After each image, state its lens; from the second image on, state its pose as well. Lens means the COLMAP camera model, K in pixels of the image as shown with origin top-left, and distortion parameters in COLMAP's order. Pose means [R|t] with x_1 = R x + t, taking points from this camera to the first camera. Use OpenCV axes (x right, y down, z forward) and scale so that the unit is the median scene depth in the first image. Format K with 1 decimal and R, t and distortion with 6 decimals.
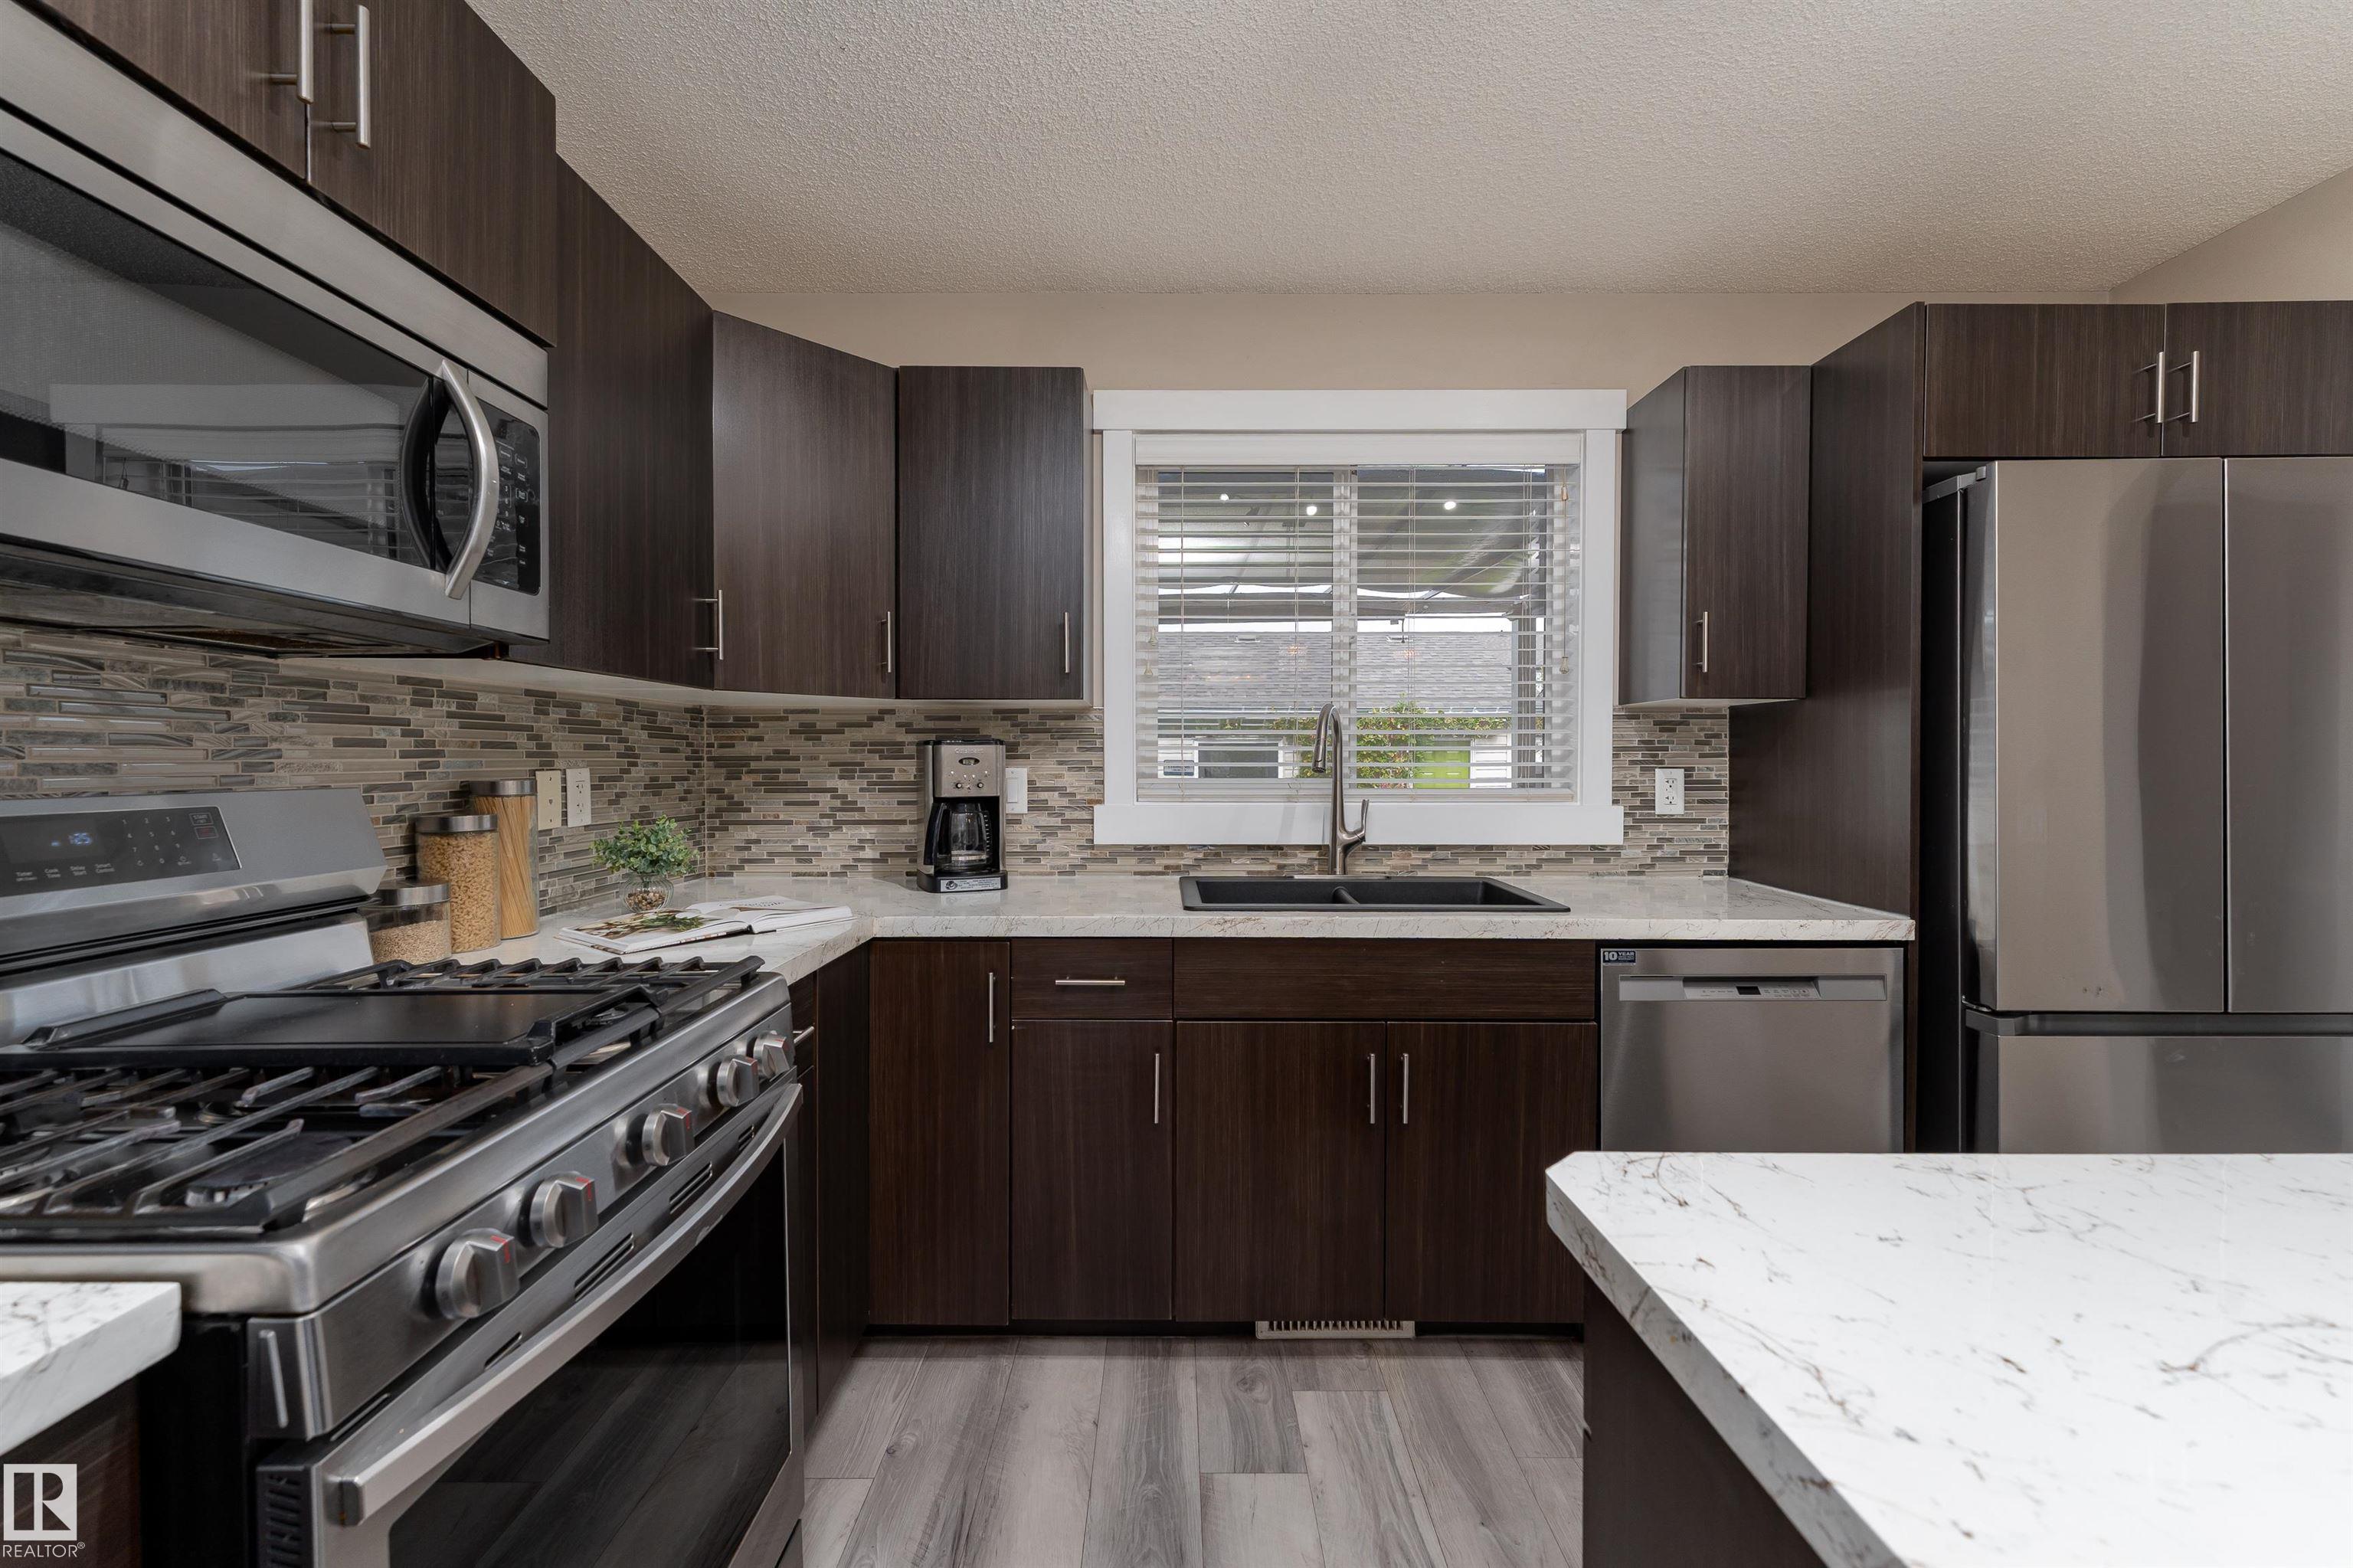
lens RADIAL K [[973.3, 0, 1157.9], [0, 973.3, 769.1], [0, 0, 1]] dist [0.001792, 0.001886]
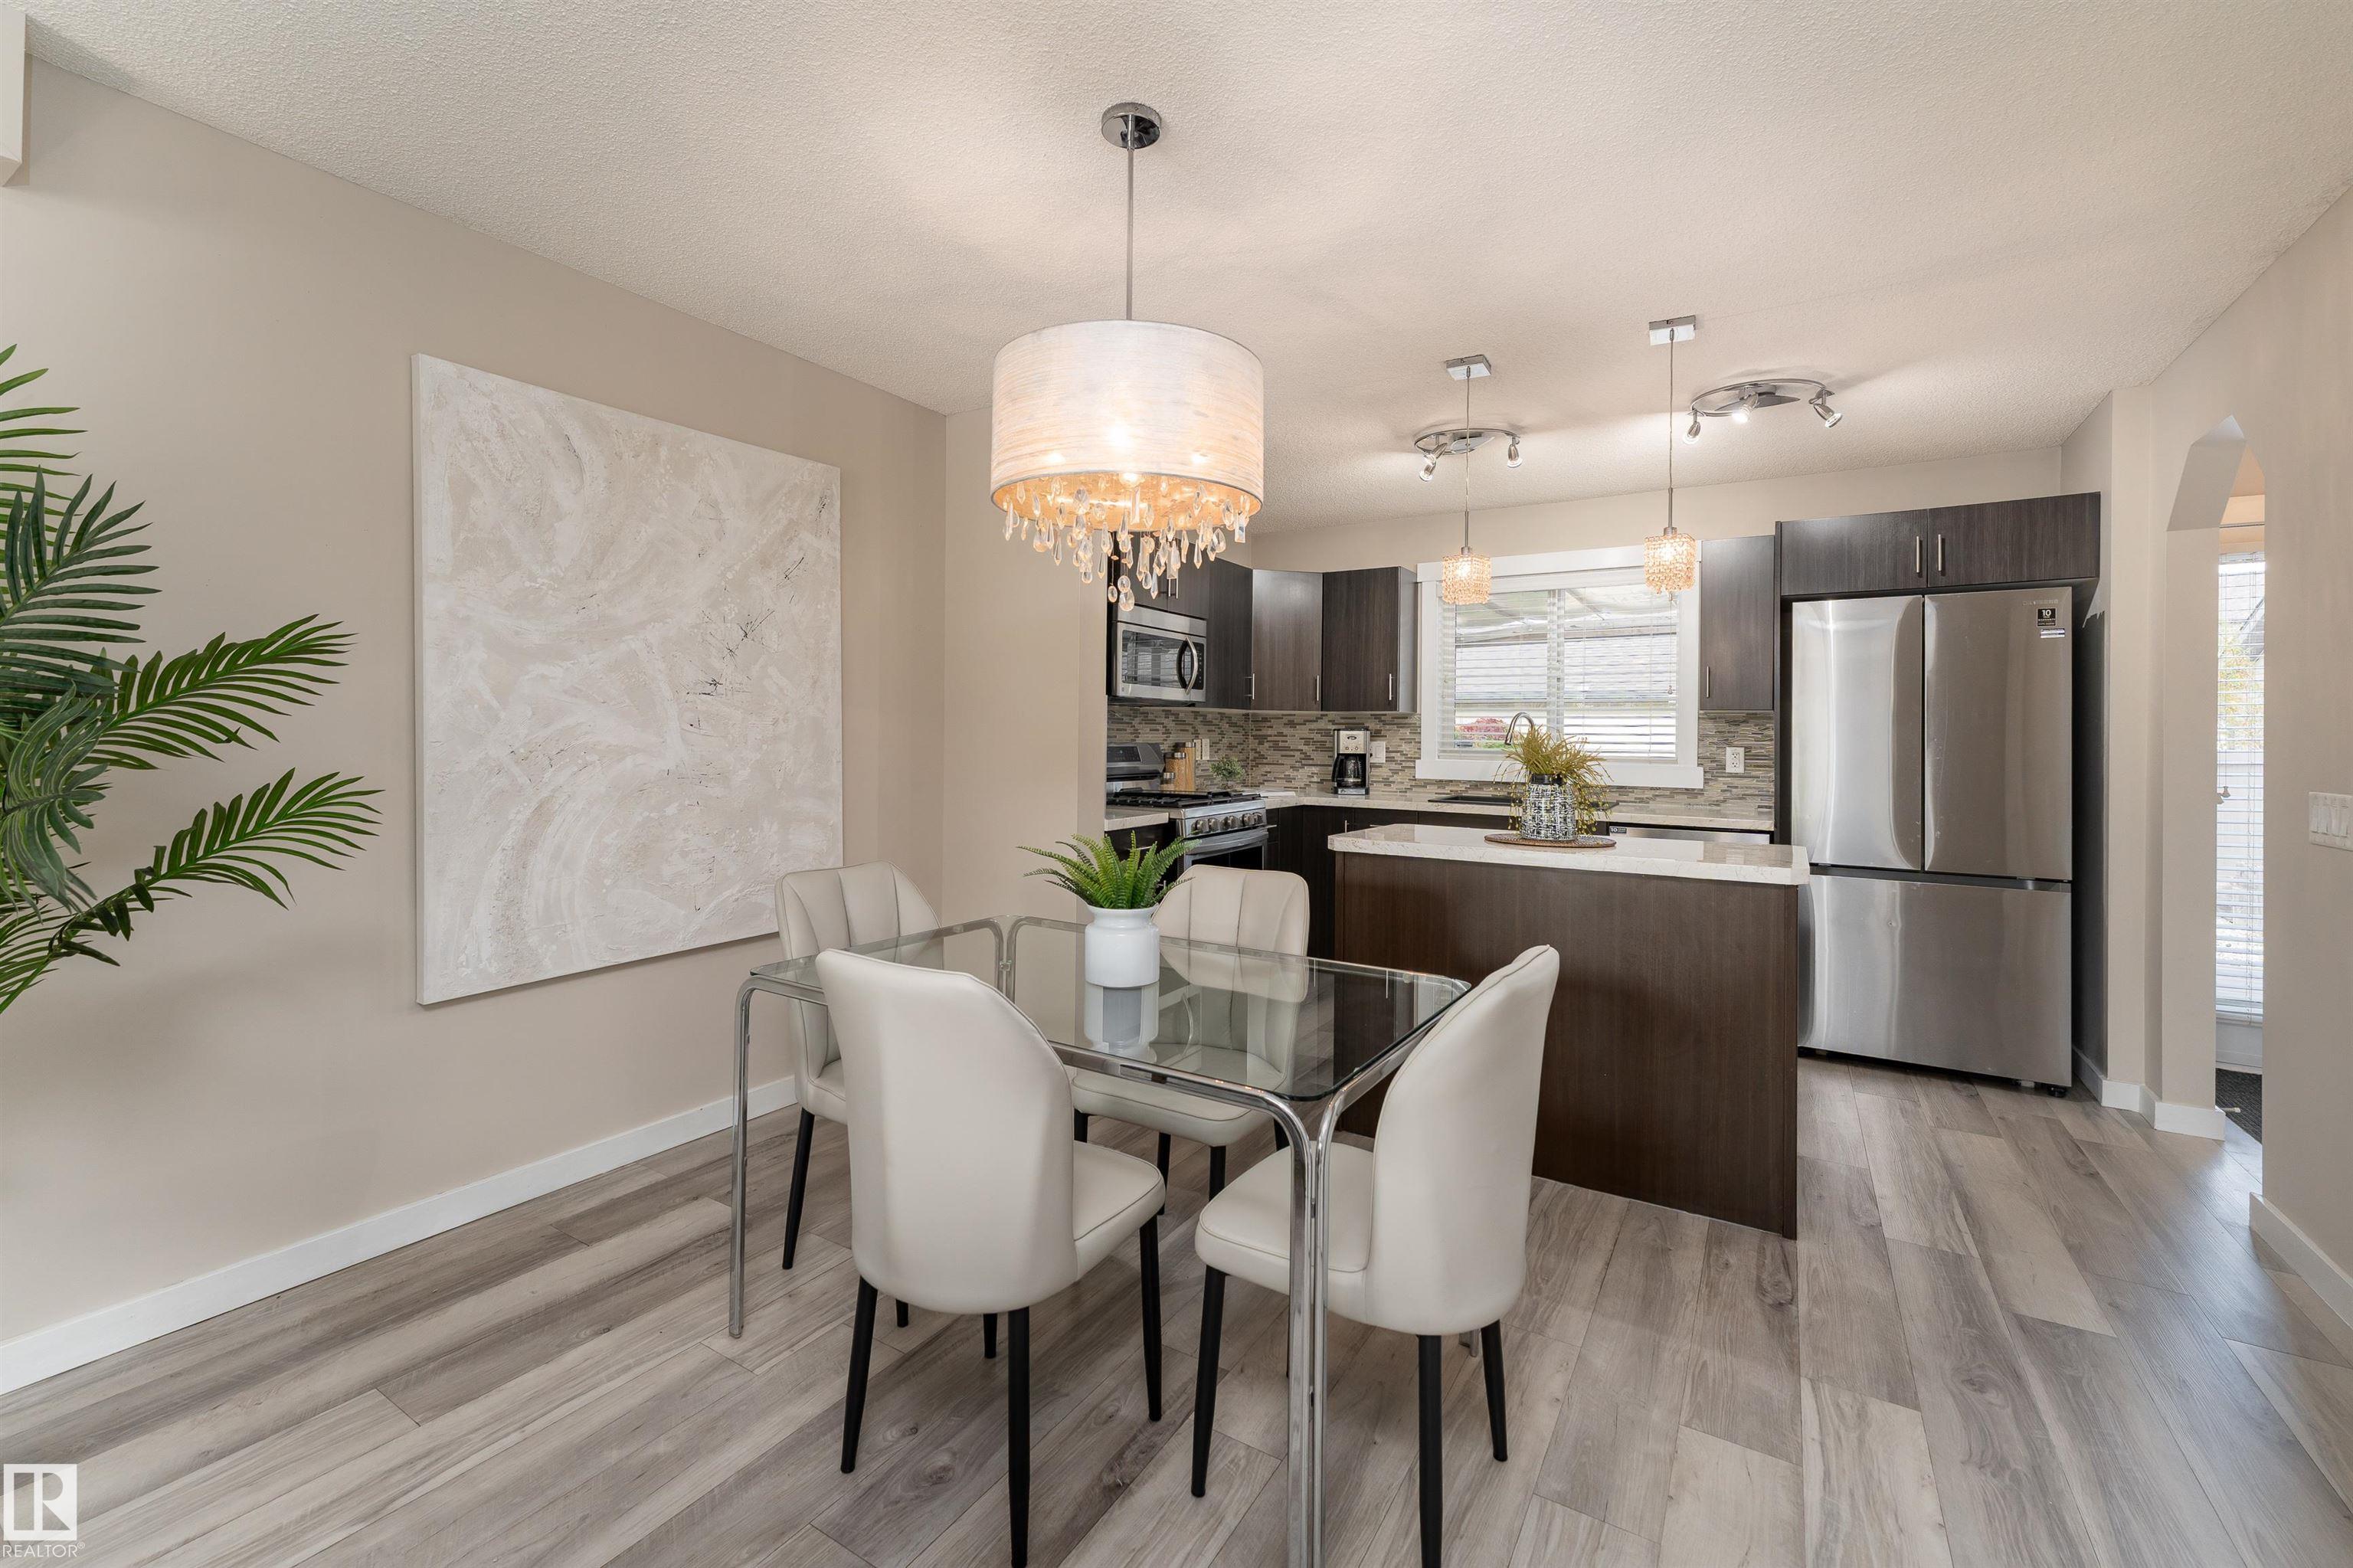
lens RADIAL K [[973.3, 0, 1142.3], [0, 973.3, 738.3], [0, 0, 1]] dist [0.001792, 0.001886]
pose [[0.844831, 0.012673, -0.534883, 0.602214], [-0.018601, 0.999811, -0.005690, 0.014380], [0.534710, 0.014757, 0.844907, -1.182365]]
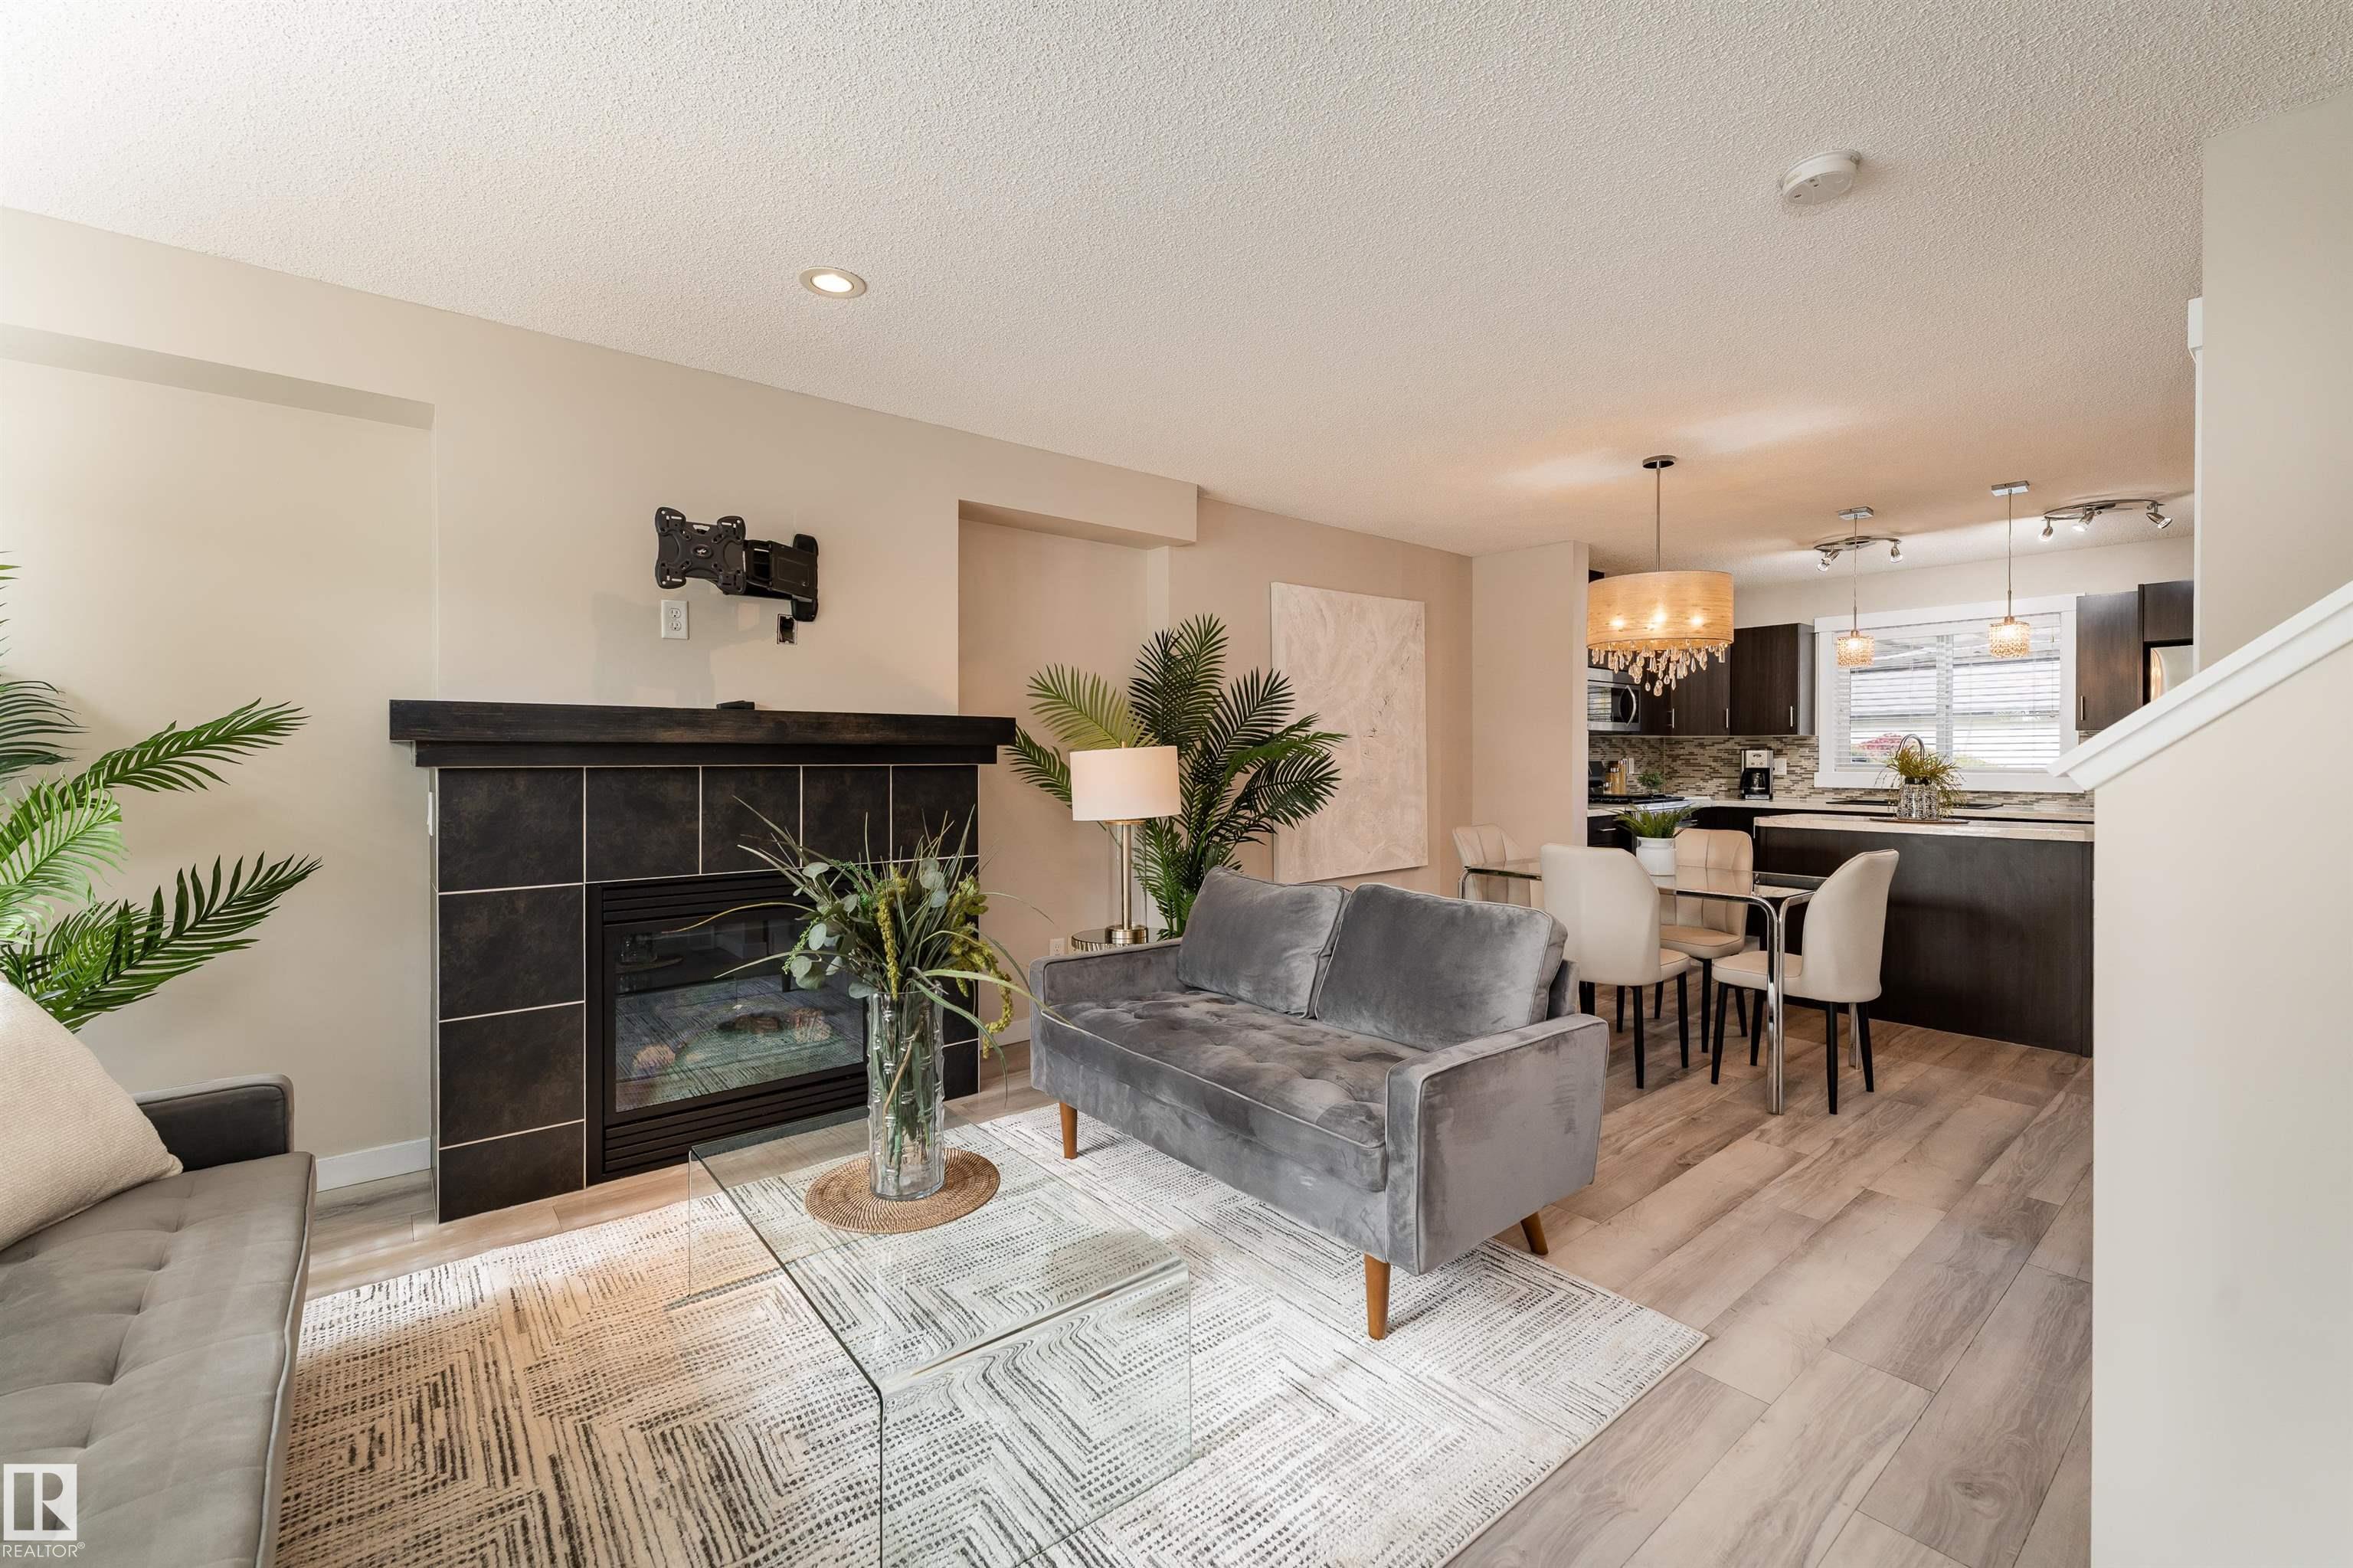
lens RADIAL K [[973.3, 0, 1160.3], [0, 973.3, 764.5], [0, 0, 1]] dist [0.001792, 0.001886]
pose [[0.639314, 0.007015, -0.768914, 0.902918], [-0.008076, 0.999964, 0.002408, 0.025264], [0.768903, 0.004670, 0.639348, -2.243150]]
